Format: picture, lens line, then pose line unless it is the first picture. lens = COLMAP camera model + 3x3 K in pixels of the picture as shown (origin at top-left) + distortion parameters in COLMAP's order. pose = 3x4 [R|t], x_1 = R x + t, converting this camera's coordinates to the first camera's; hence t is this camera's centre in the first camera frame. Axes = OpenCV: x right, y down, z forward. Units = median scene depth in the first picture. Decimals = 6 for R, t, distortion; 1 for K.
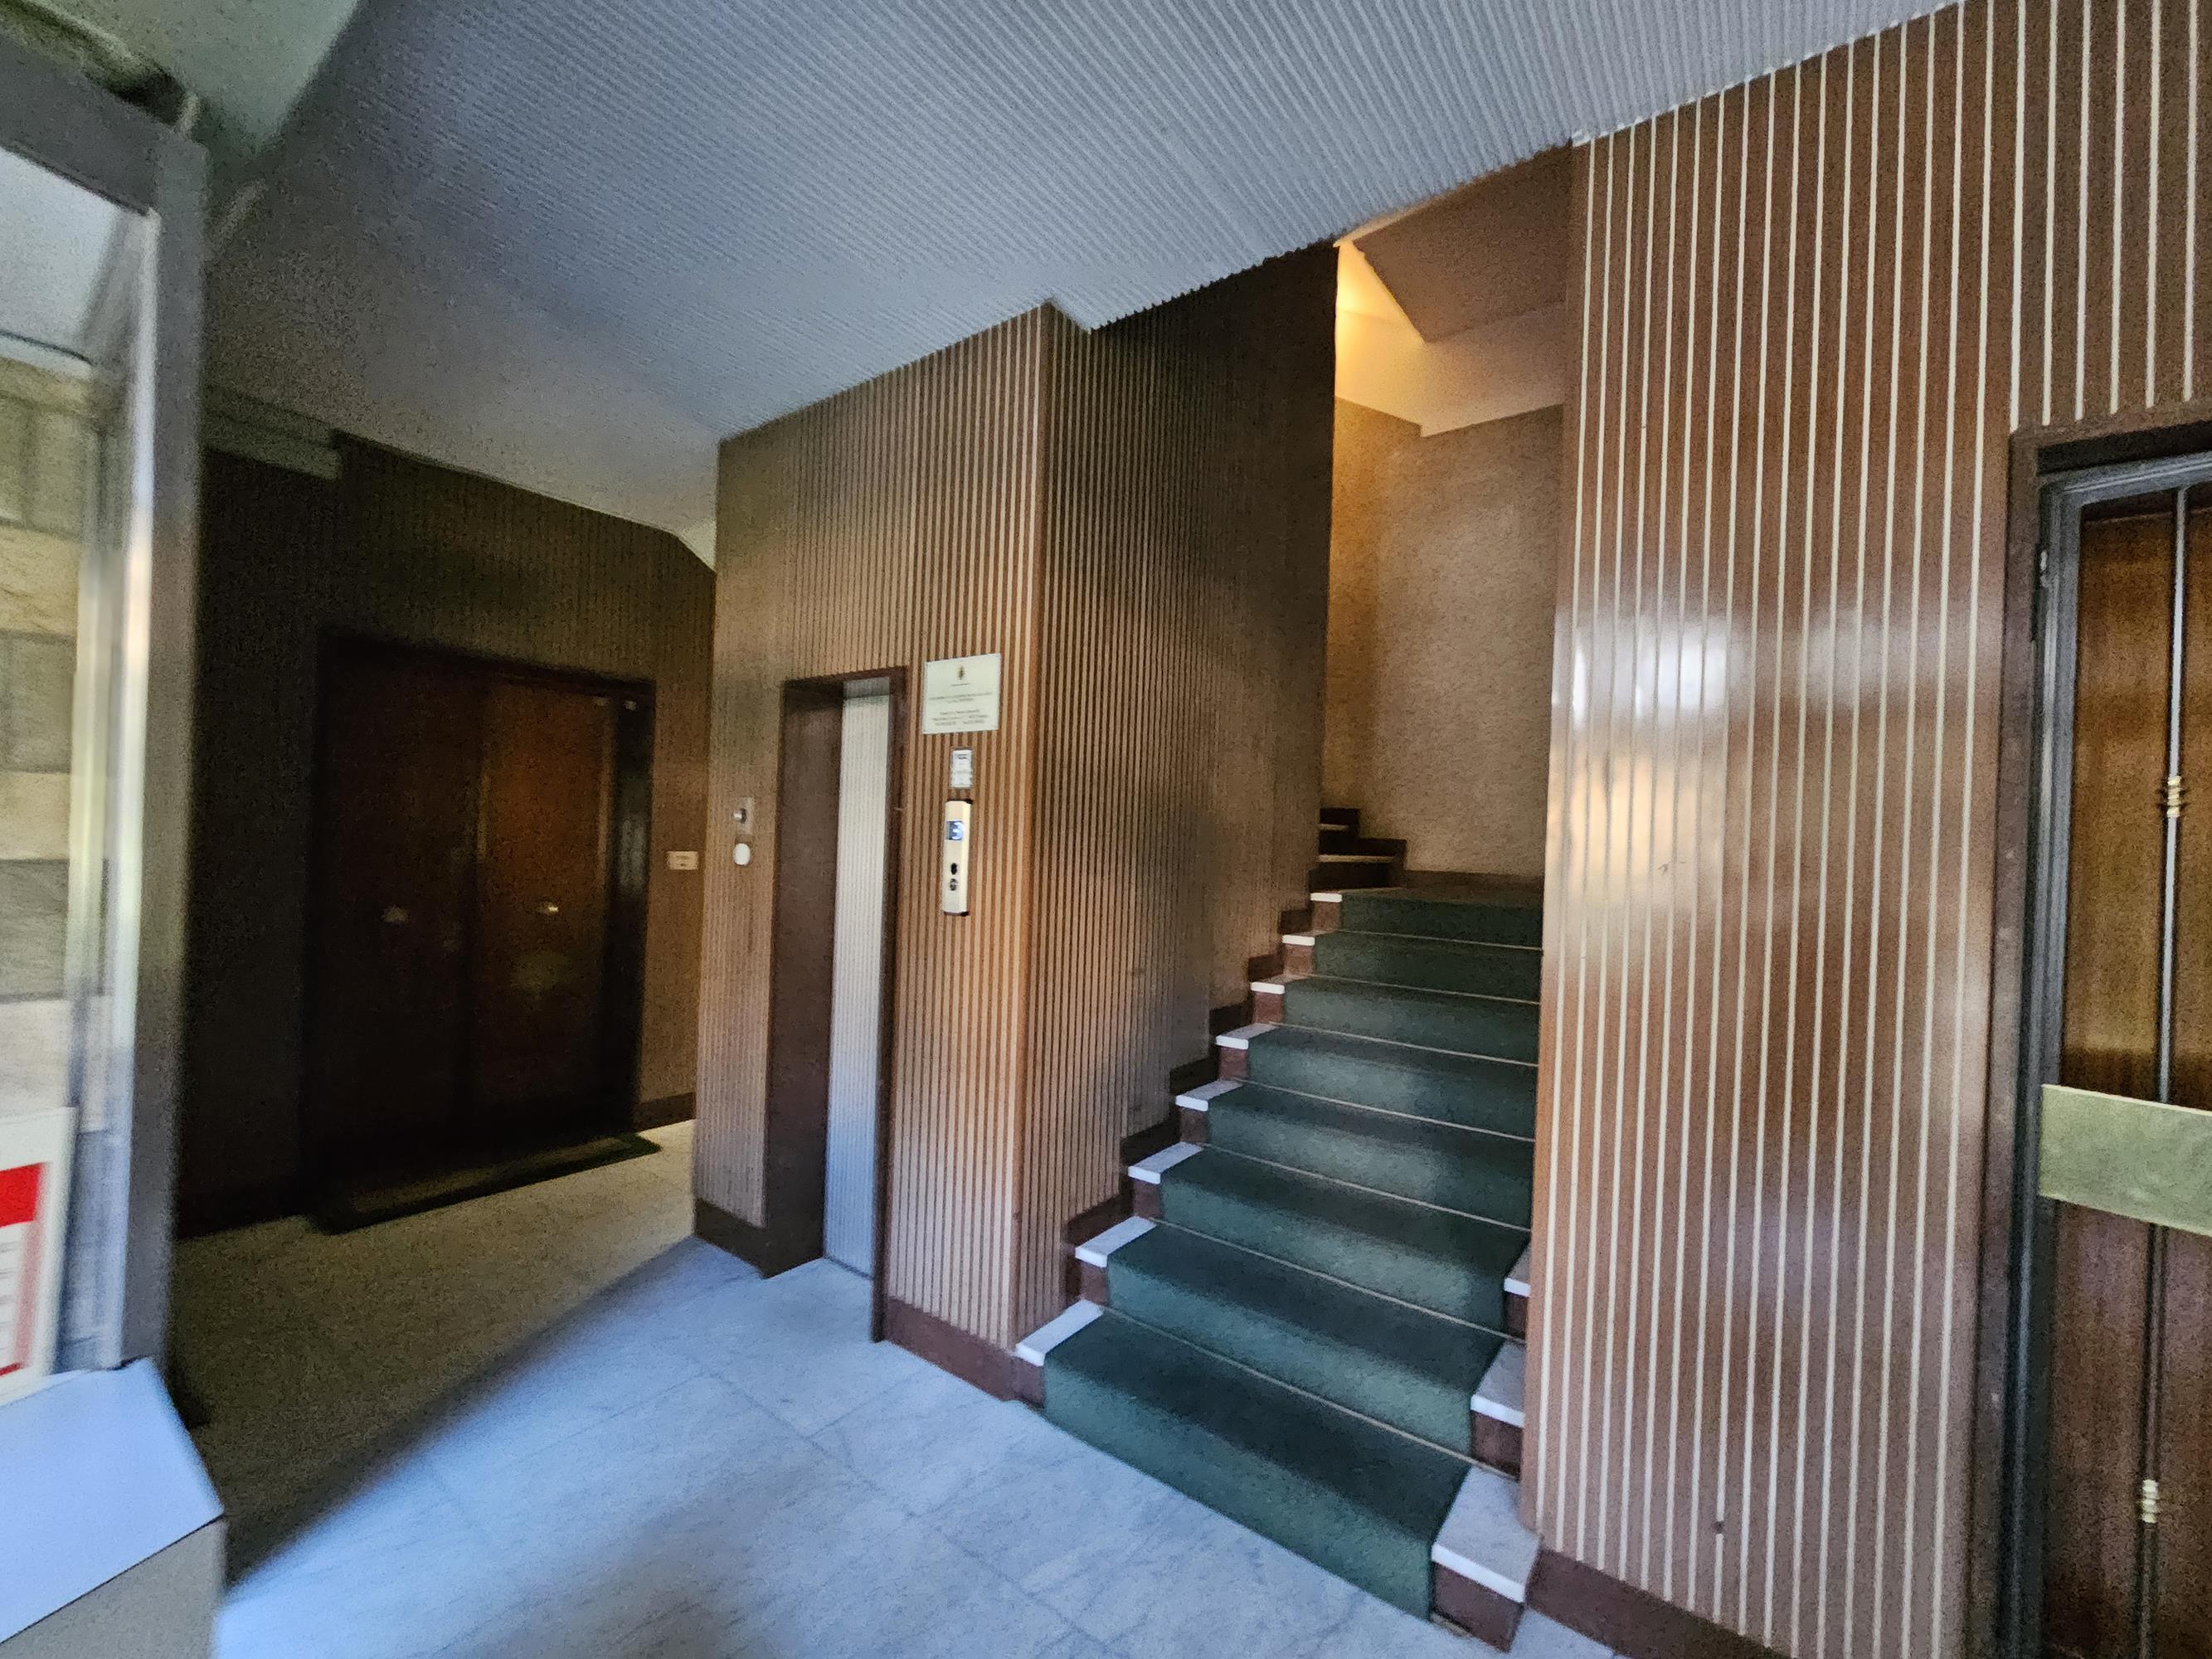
lens RADIAL K [[901.4, 0, 1108.0], [0, 901.4, 830.5], [0, 0, 1]] dist [0.000882, 0.001037]
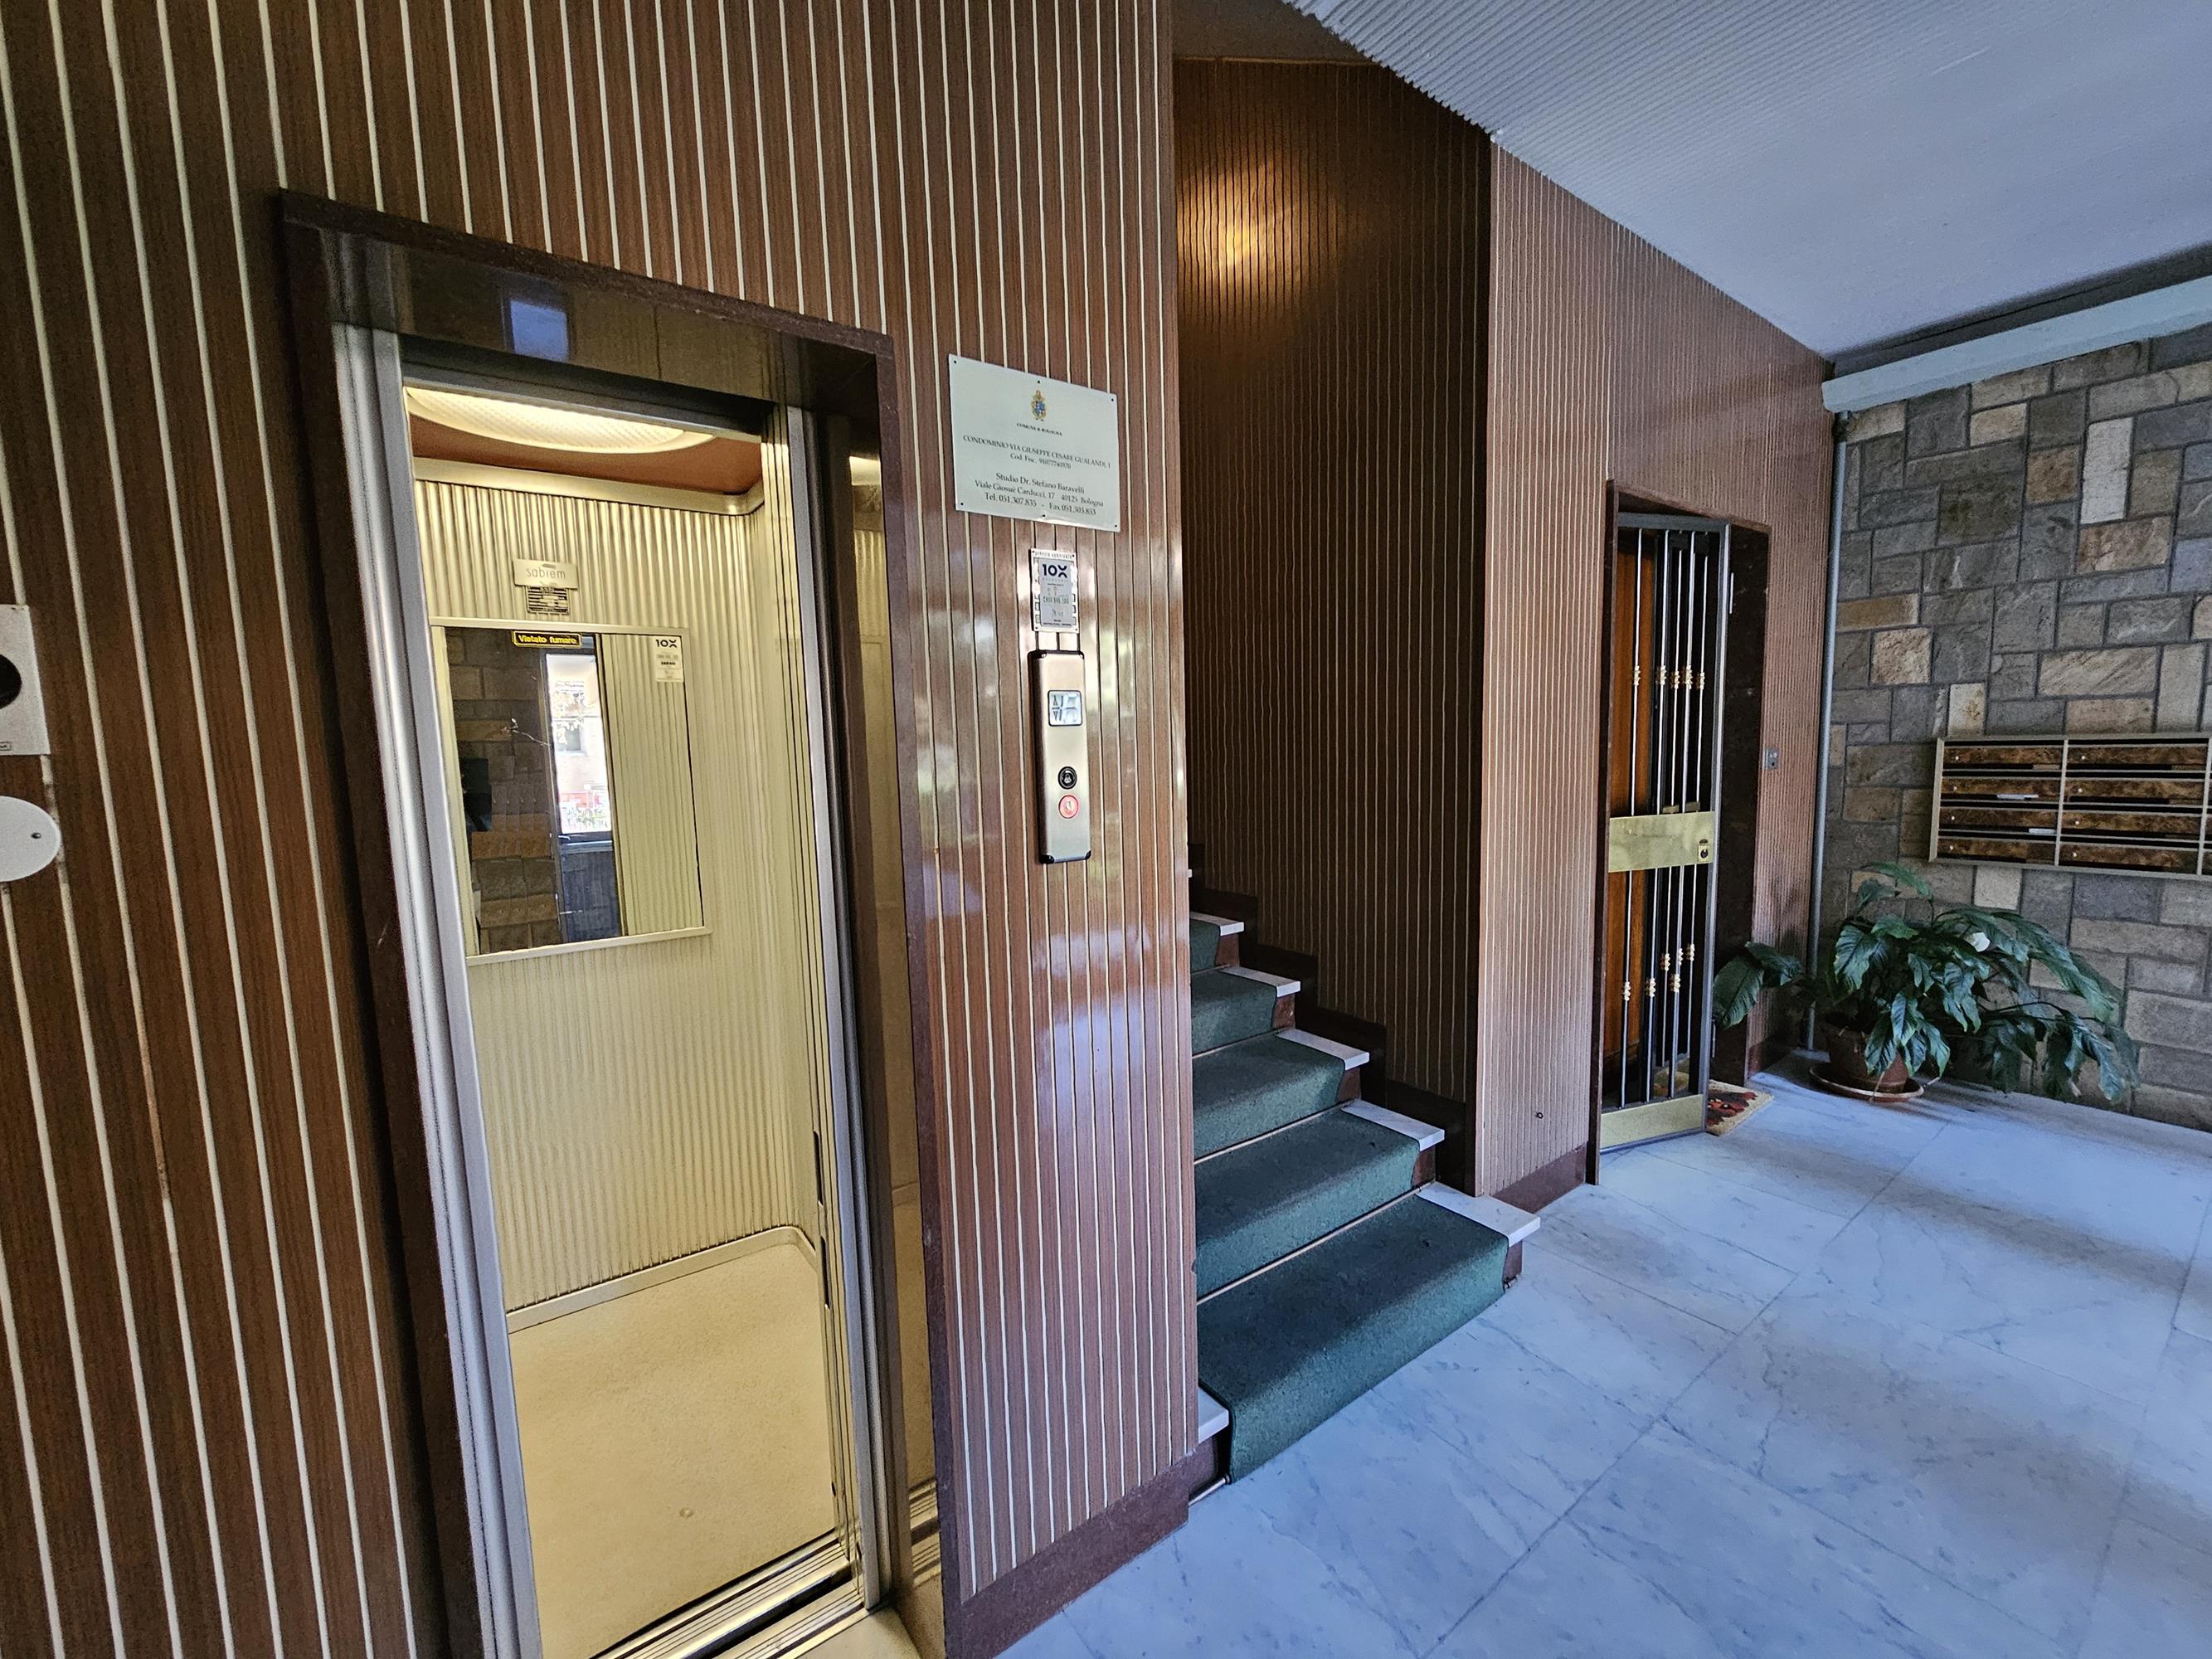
lens RADIAL K [[901.4, 0, 1110.7], [0, 901.4, 835.6], [0, 0, 1]] dist [0.000882, 0.001037]
pose [[0.299488, -0.147316, 0.942659, -0.686368], [0.026028, 0.988902, 0.146274, -0.004424], [-0.953745, -0.019271, 0.299998, 0.810592]]
